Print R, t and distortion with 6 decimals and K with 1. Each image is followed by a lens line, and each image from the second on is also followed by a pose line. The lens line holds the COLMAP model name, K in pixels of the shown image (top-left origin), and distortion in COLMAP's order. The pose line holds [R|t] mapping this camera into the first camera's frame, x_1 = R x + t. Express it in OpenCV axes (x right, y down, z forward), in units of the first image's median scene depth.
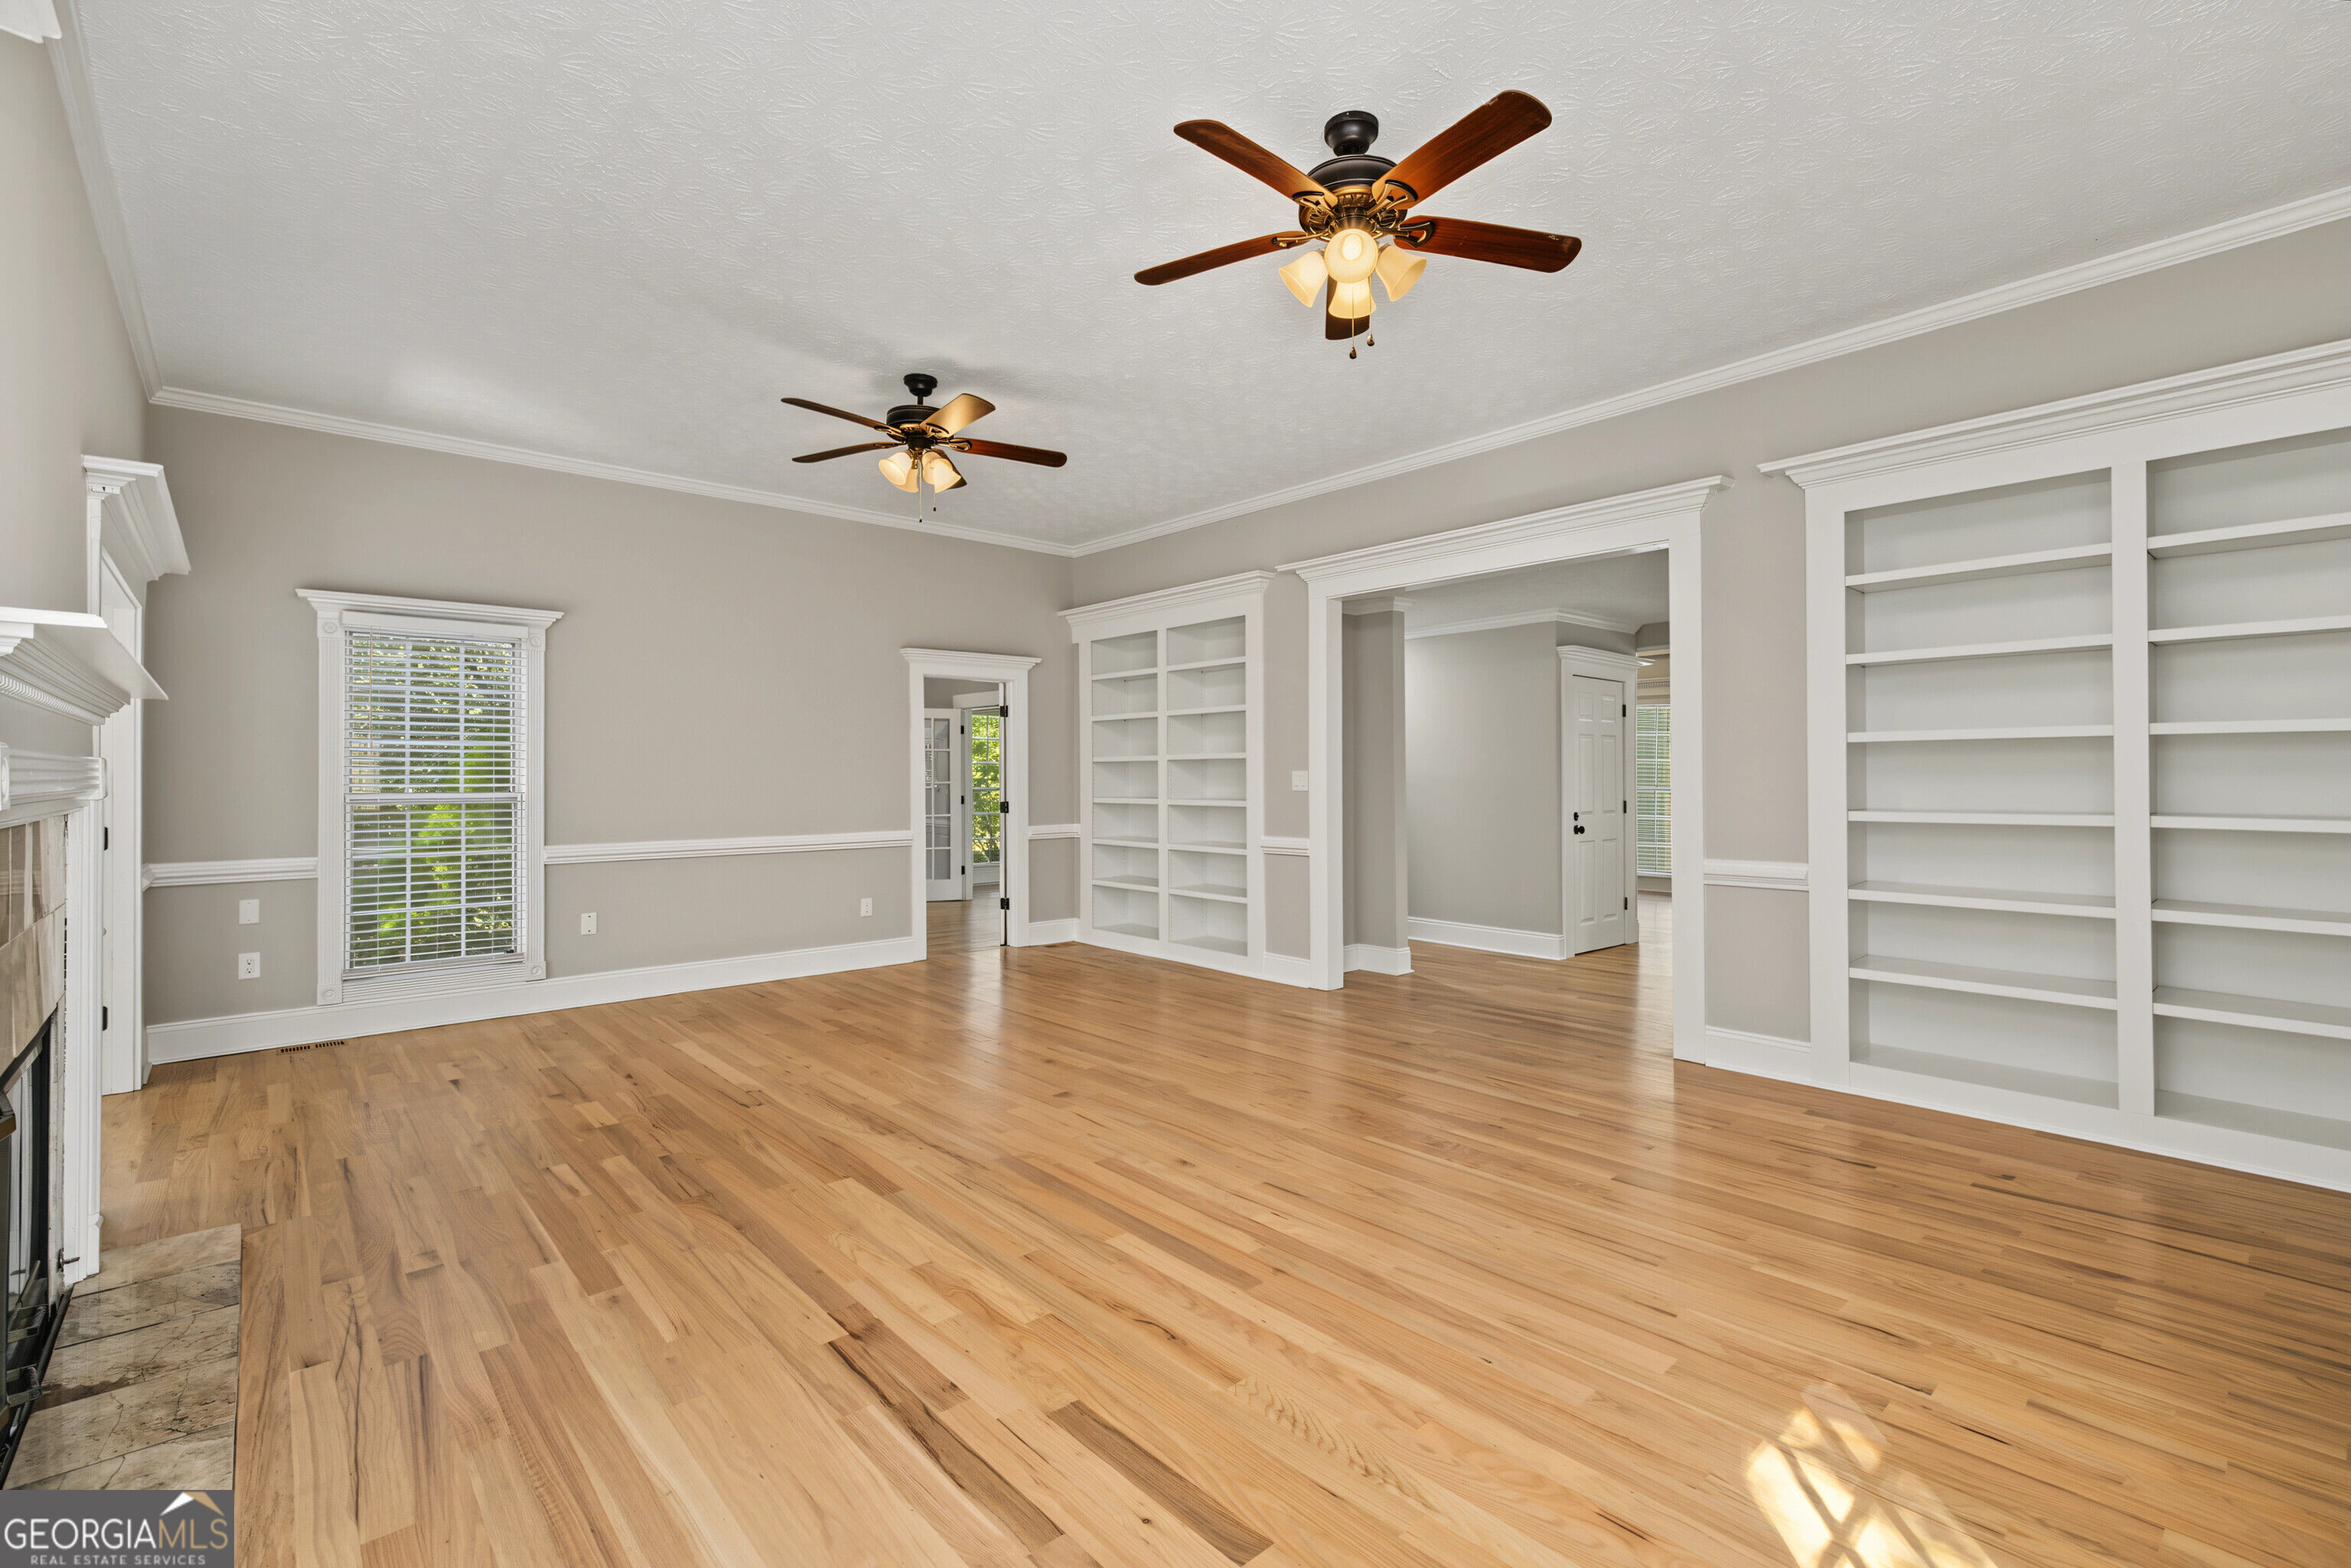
lens RADIAL K [[1011.0, 0, 1179.0], [0, 1011.0, 764.7], [0, 0, 1]] dist [0.002615, 0.000494]
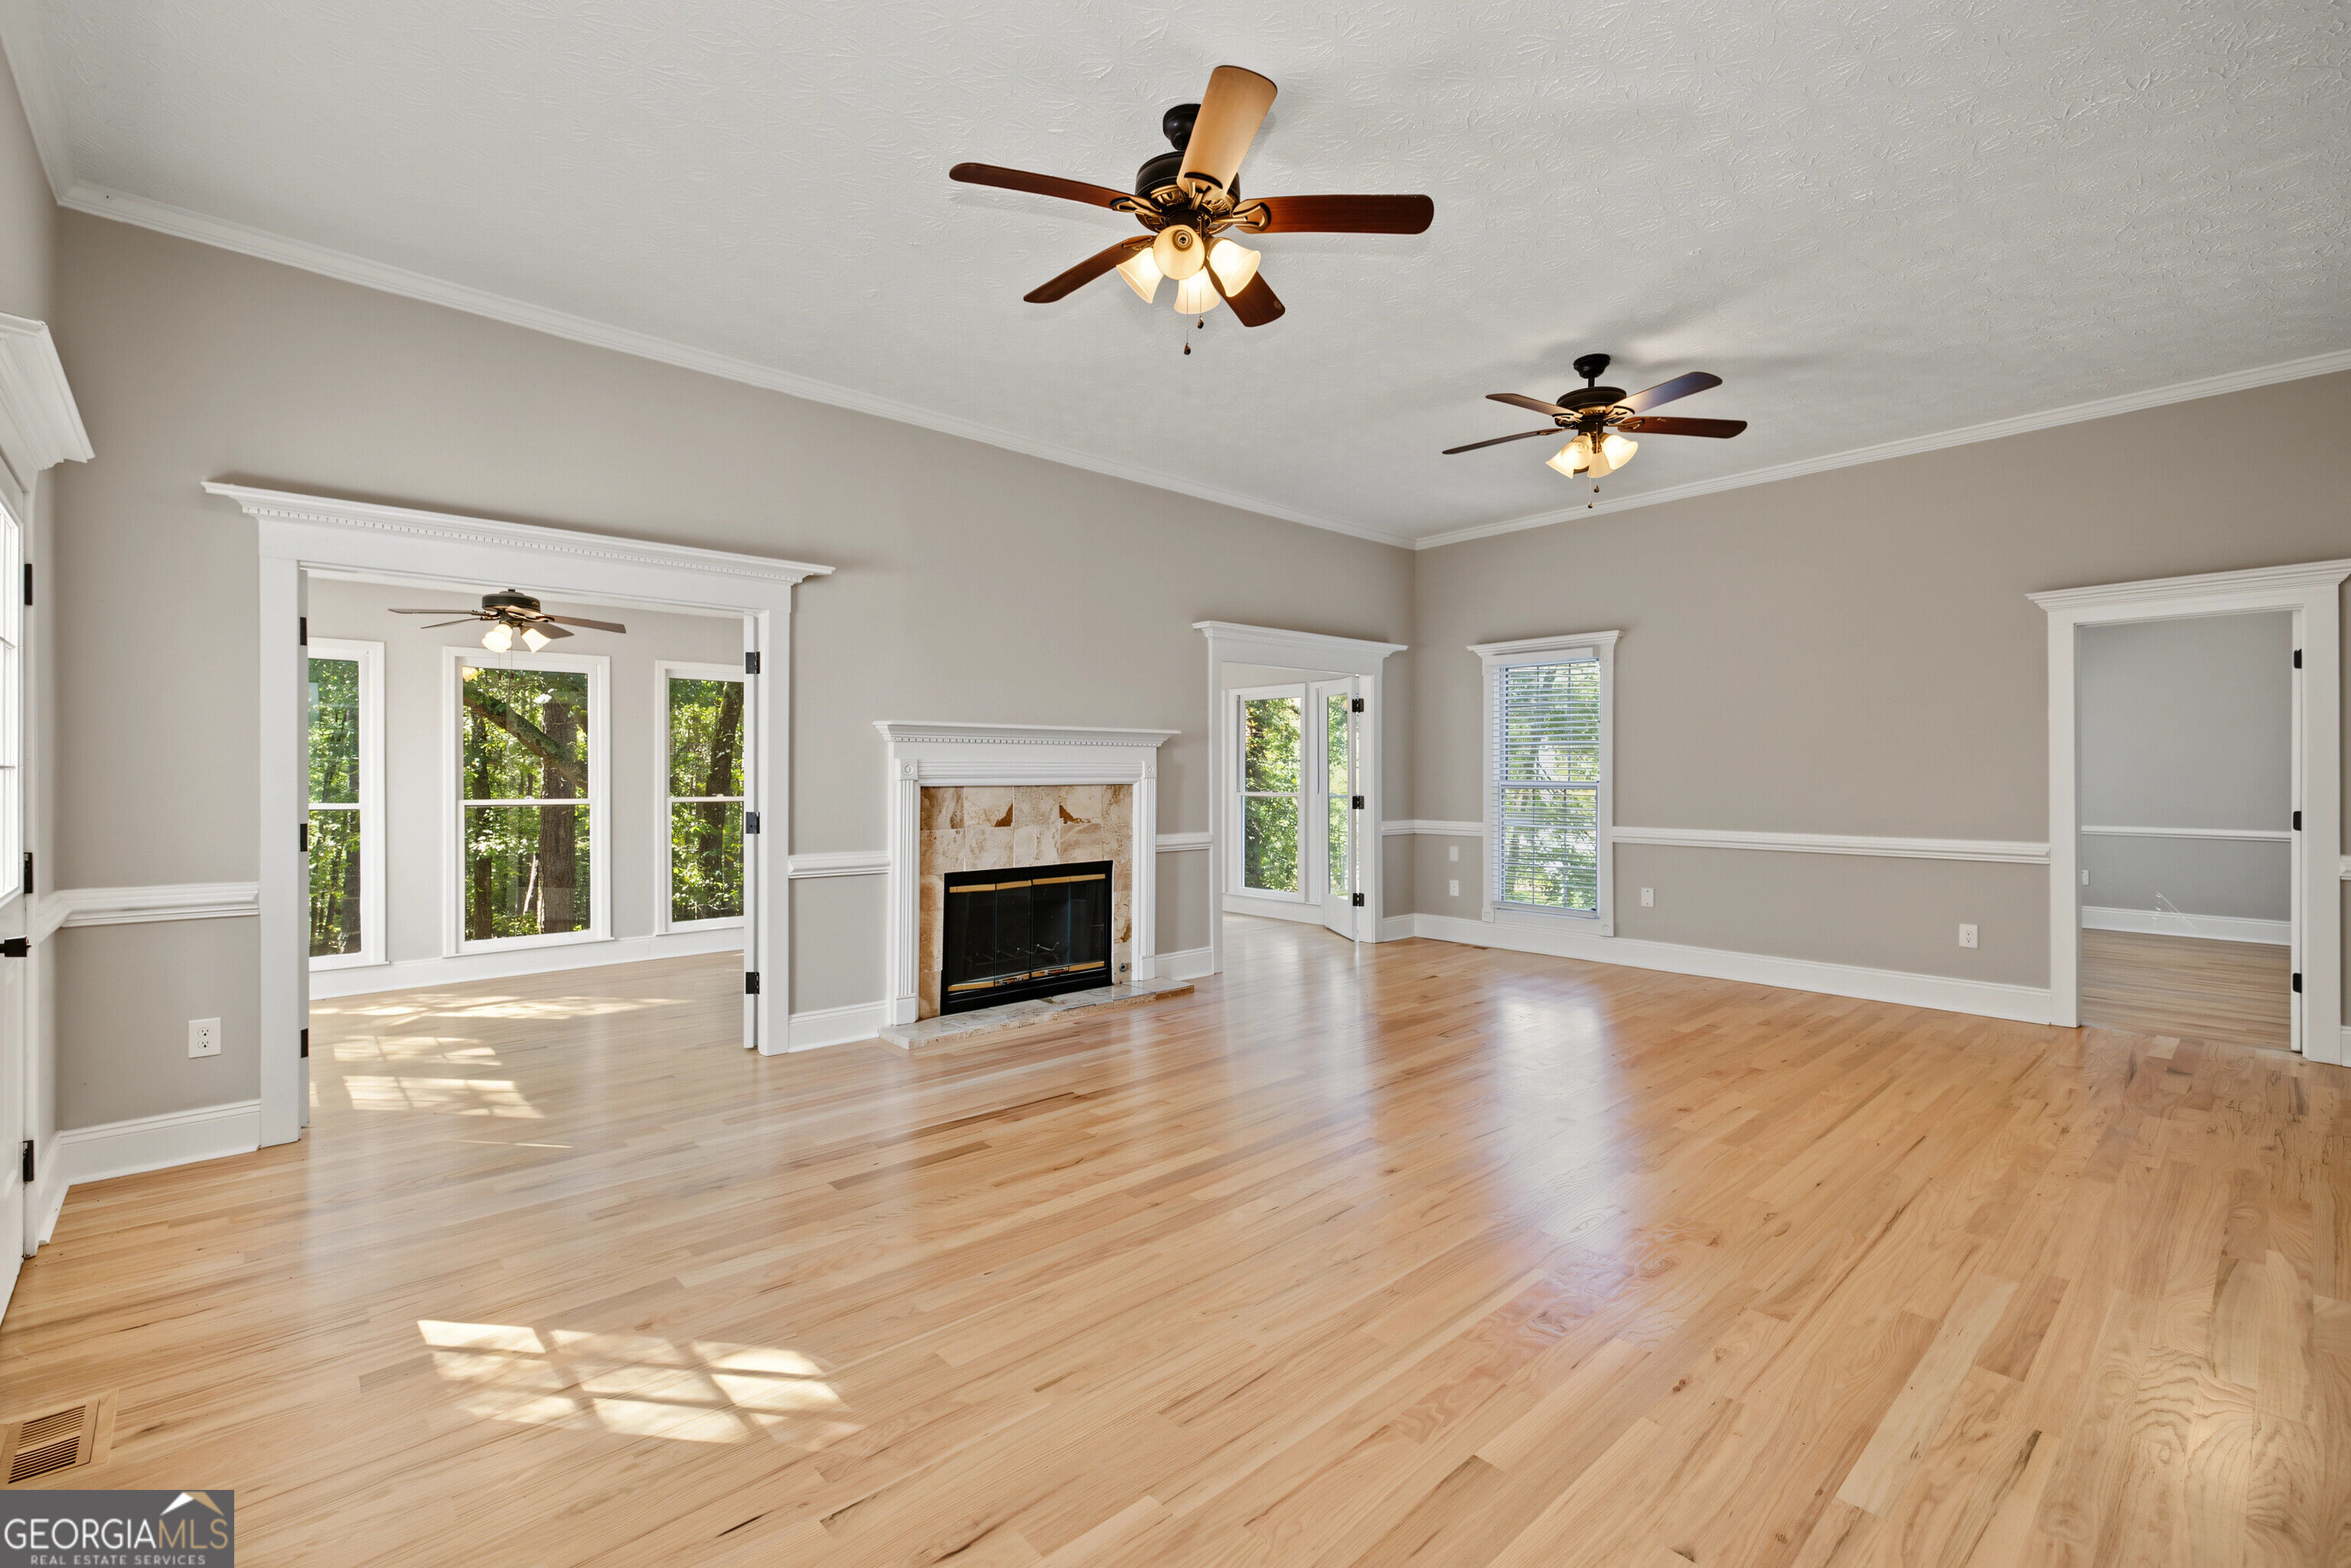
lens RADIAL K [[1021.6, 0, 1199.9], [0, 1021.6, 783.4], [0, 0, 1]] dist [0.009278, -0.001514]
pose [[0.038367, 0.014673, -0.999156, 0.860186], [0.013000, 0.999800, 0.015181, 0.006436], [0.999179, -0.013572, 0.038168, 0.700118]]
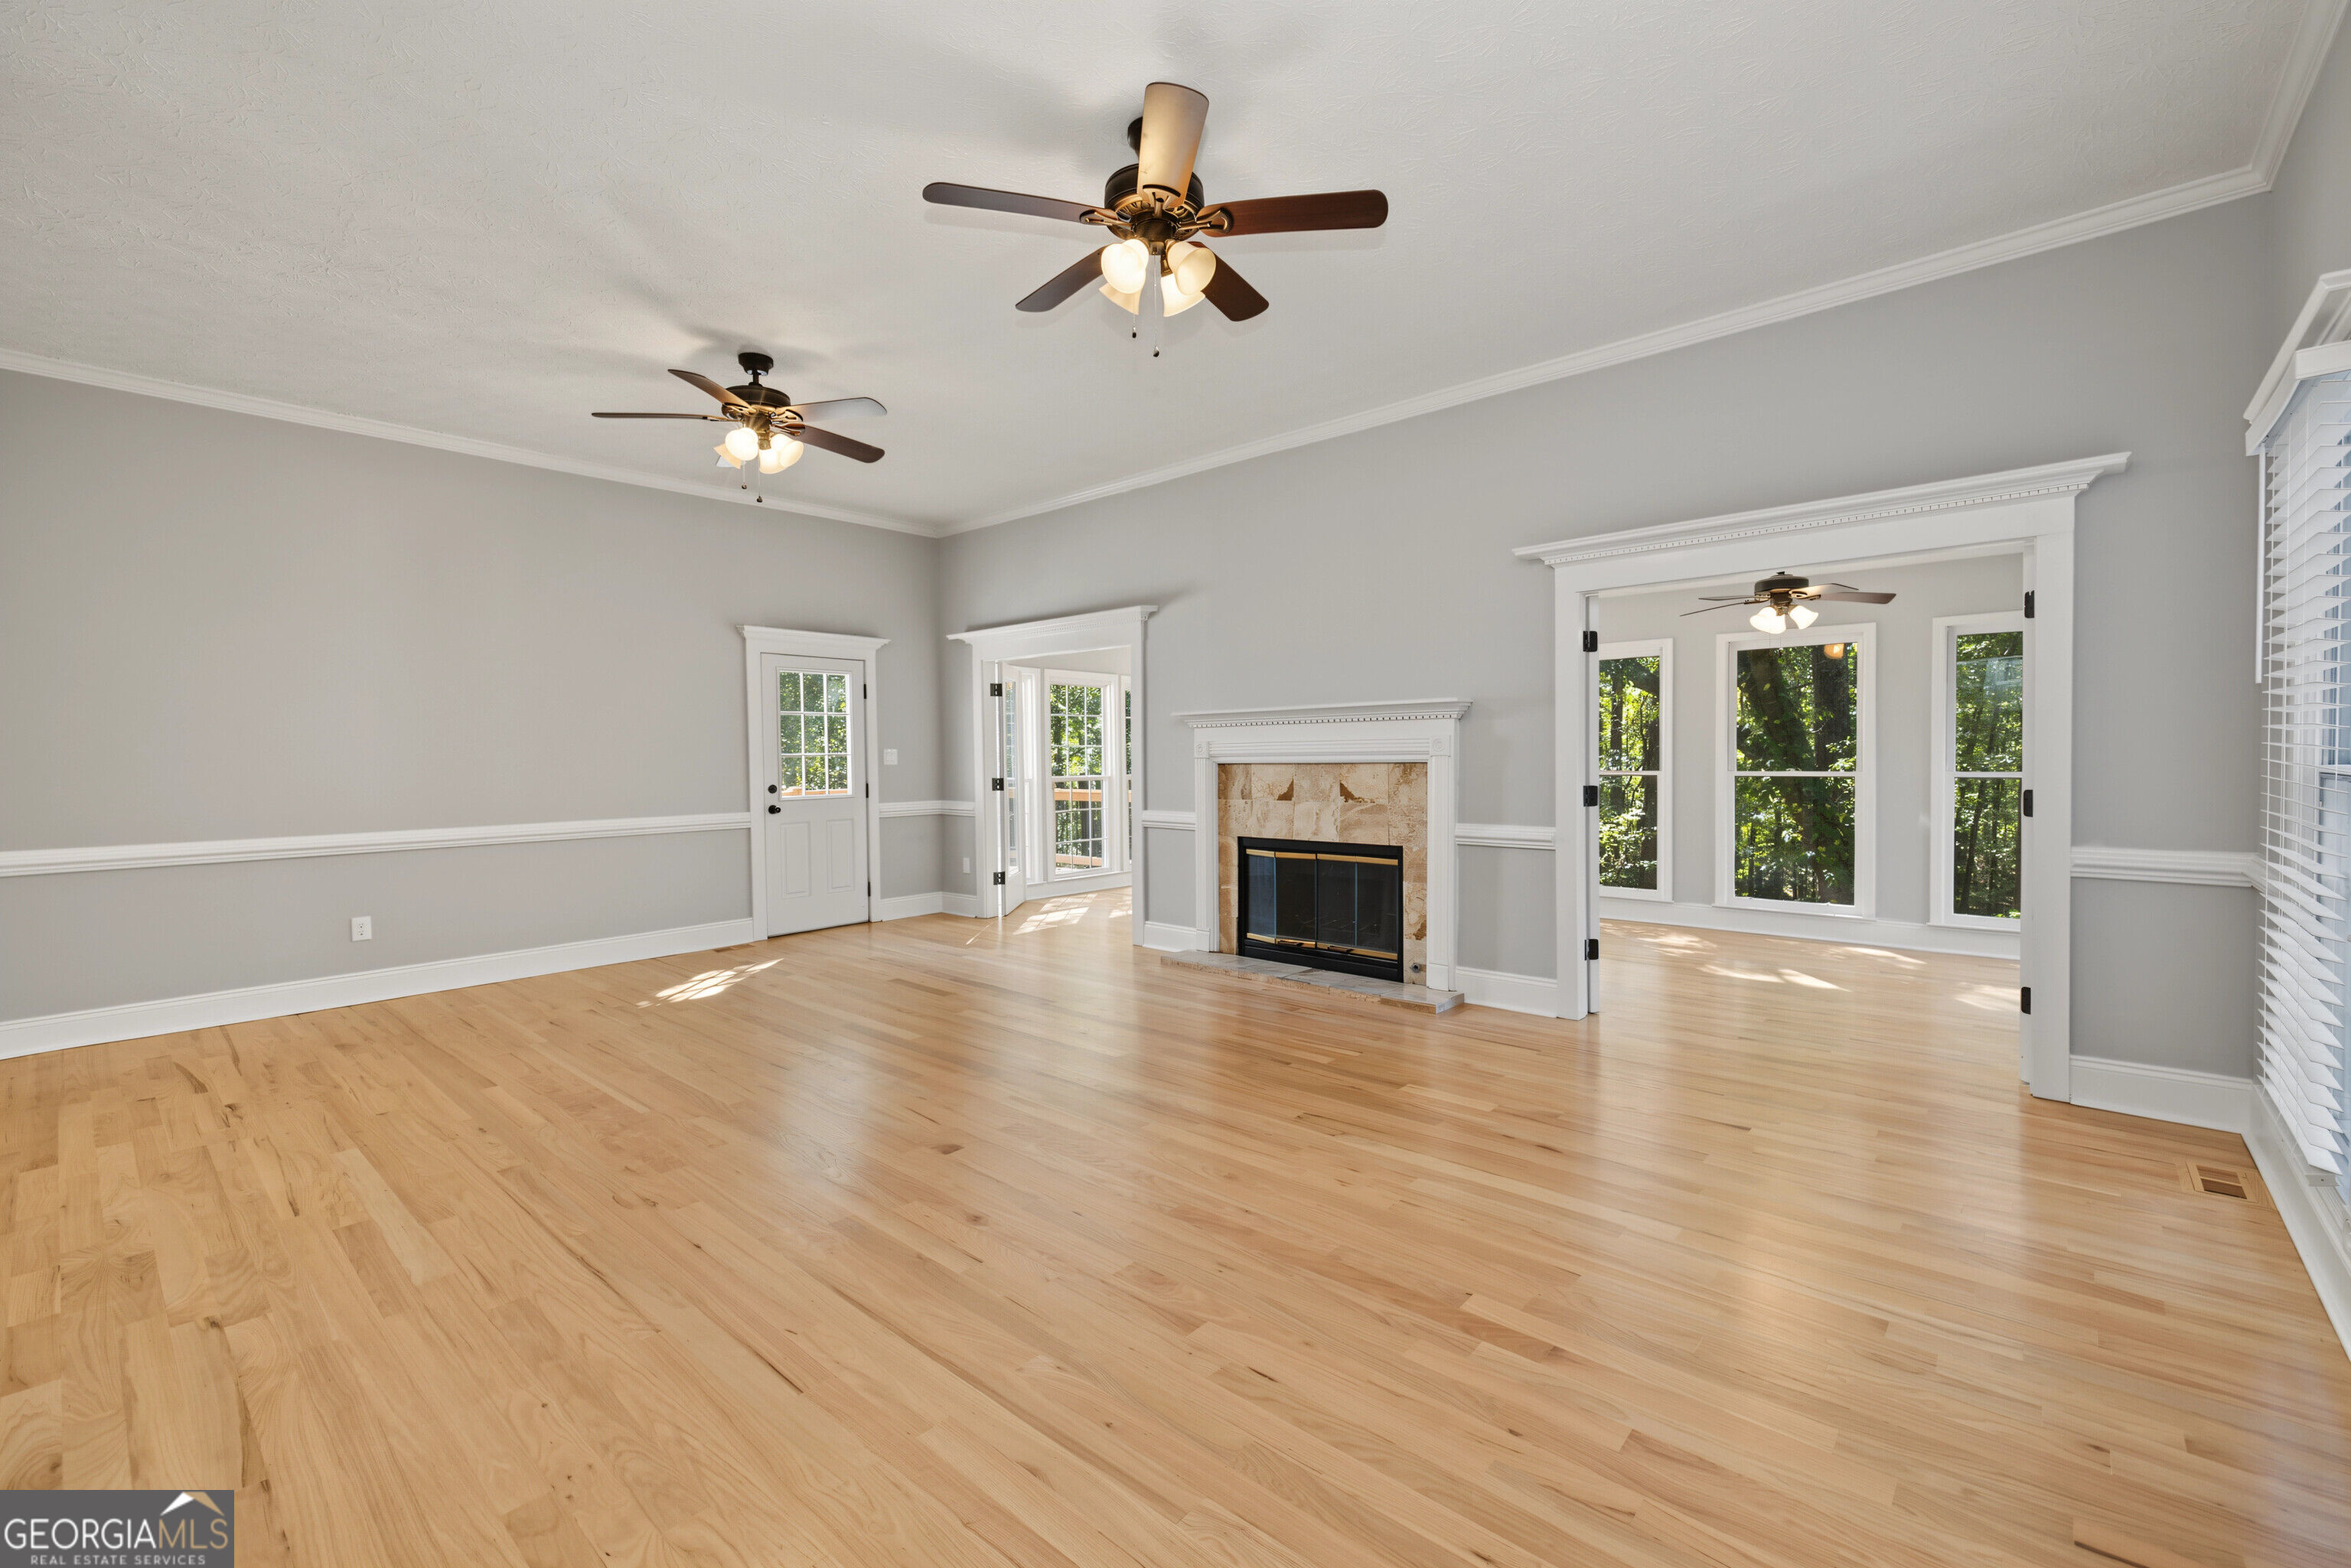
lens RADIAL K [[1011.0, 0, 1177.1], [0, 1011.0, 782.5], [0, 0, 1]] dist [0.002615, 0.000494]
pose [[-0.992273, 0.018782, -0.122641, -0.216715], [0.016683, 0.999697, 0.018126, 0.026362], [0.122944, 0.015940, -0.992286, 1.978726]]
